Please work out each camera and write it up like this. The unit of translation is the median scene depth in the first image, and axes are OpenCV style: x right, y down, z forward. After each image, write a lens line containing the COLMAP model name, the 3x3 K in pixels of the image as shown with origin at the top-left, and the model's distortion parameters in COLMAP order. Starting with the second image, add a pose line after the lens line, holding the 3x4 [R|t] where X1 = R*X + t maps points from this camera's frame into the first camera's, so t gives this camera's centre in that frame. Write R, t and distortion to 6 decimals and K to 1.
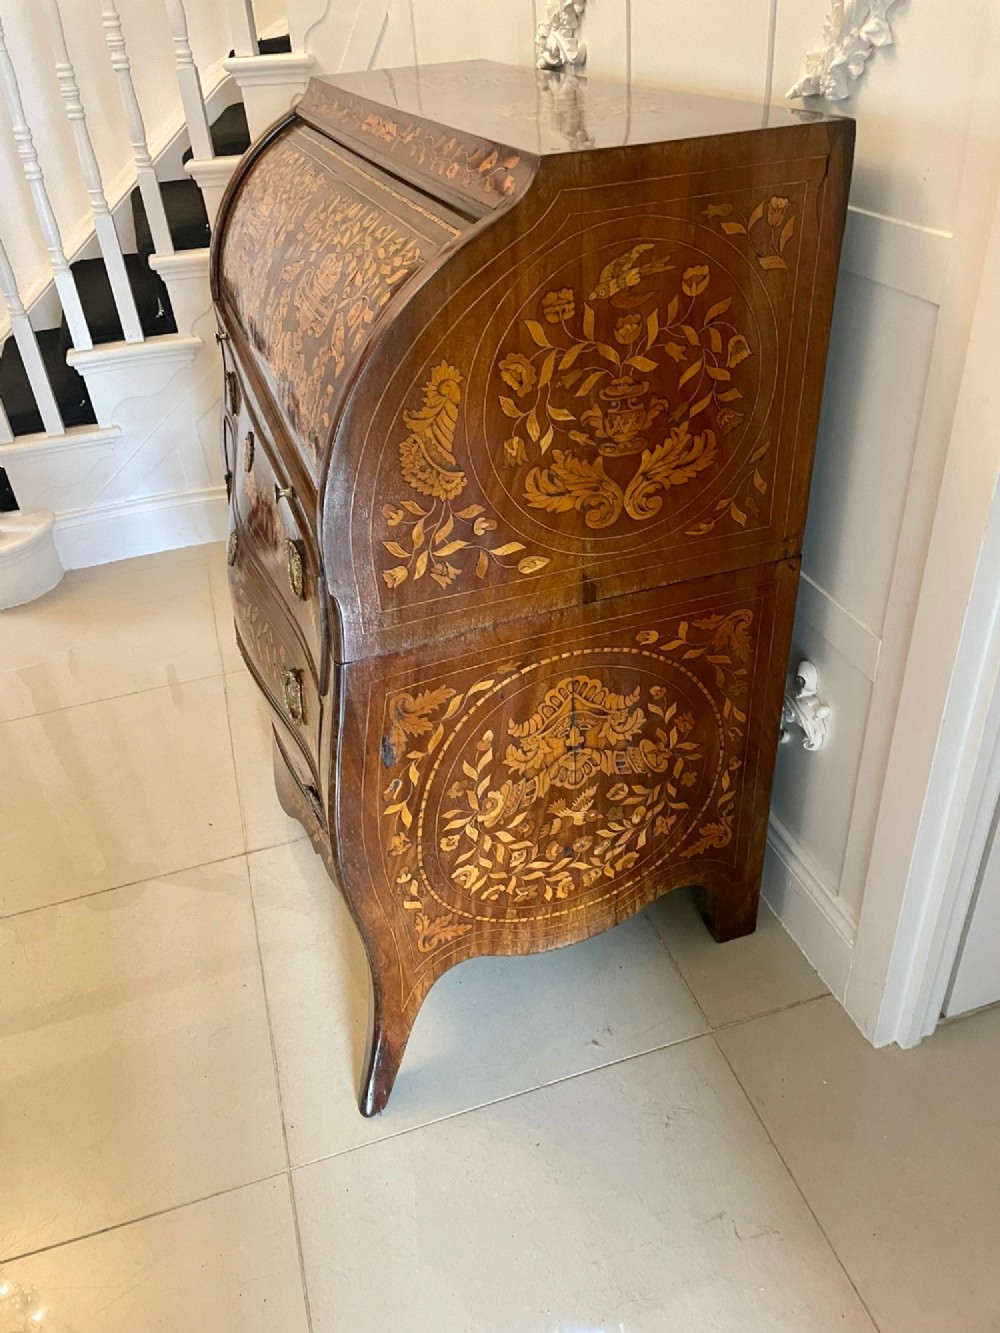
lens RADIAL K [[1006.1, 0, 502.9], [0, 1006.1, 660.4], [0, 0, 1]] dist [0.093586, -0.124702]
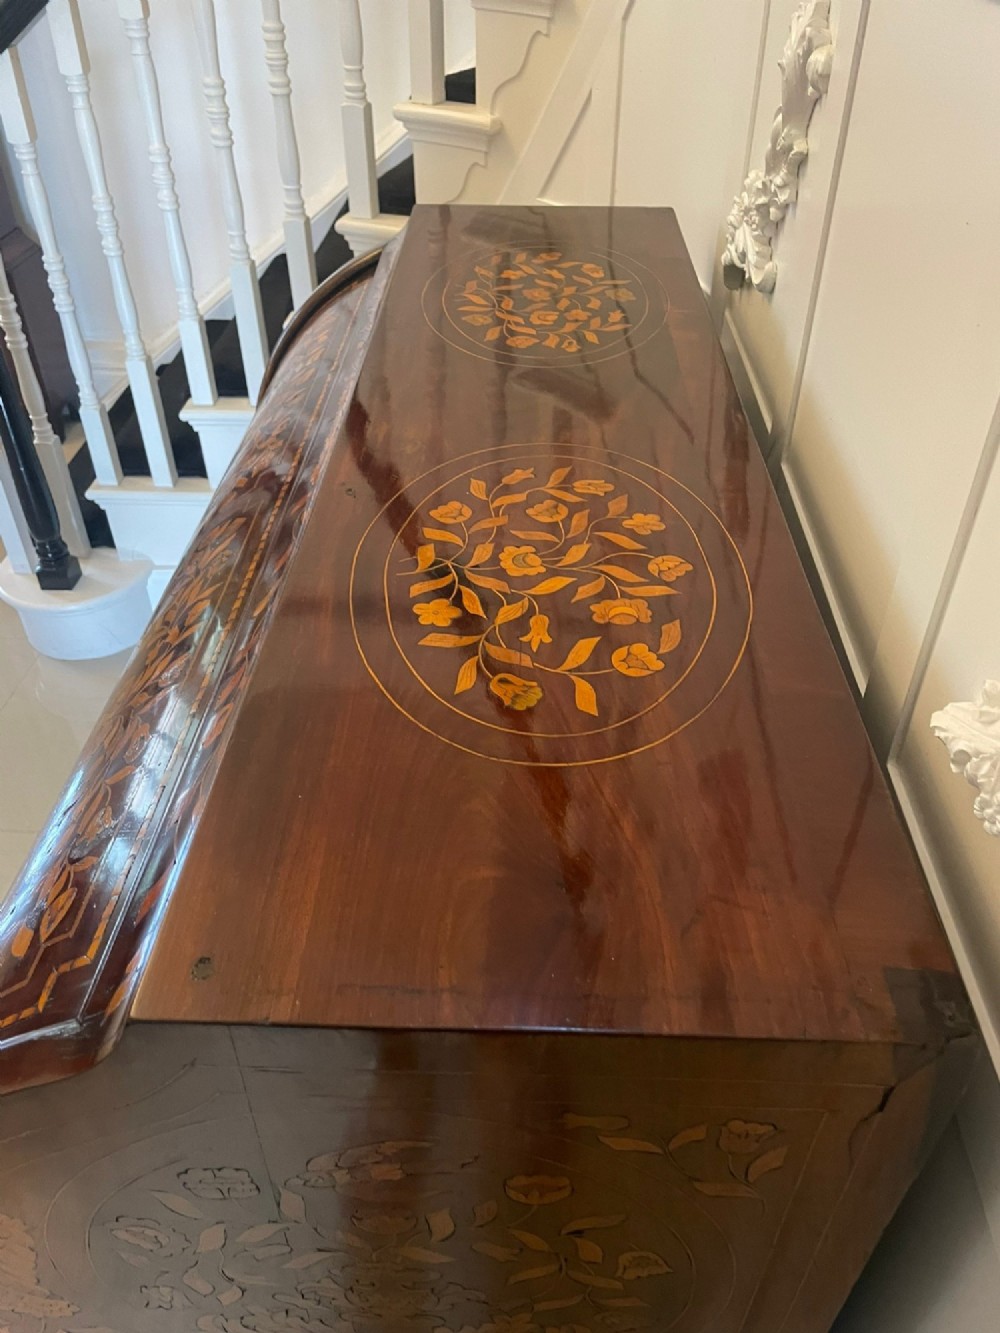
lens RADIAL K [[1006.1, 0, 502.9], [0, 1006.1, 660.4], [0, 0, 1]] dist [0.093586, -0.124702]
pose [[0.937016, 0.265854, -0.226545, 0.109010], [-0.243973, 0.962306, 0.120183, -0.339078], [0.249957, -0.057342, 0.966557, 0.279343]]
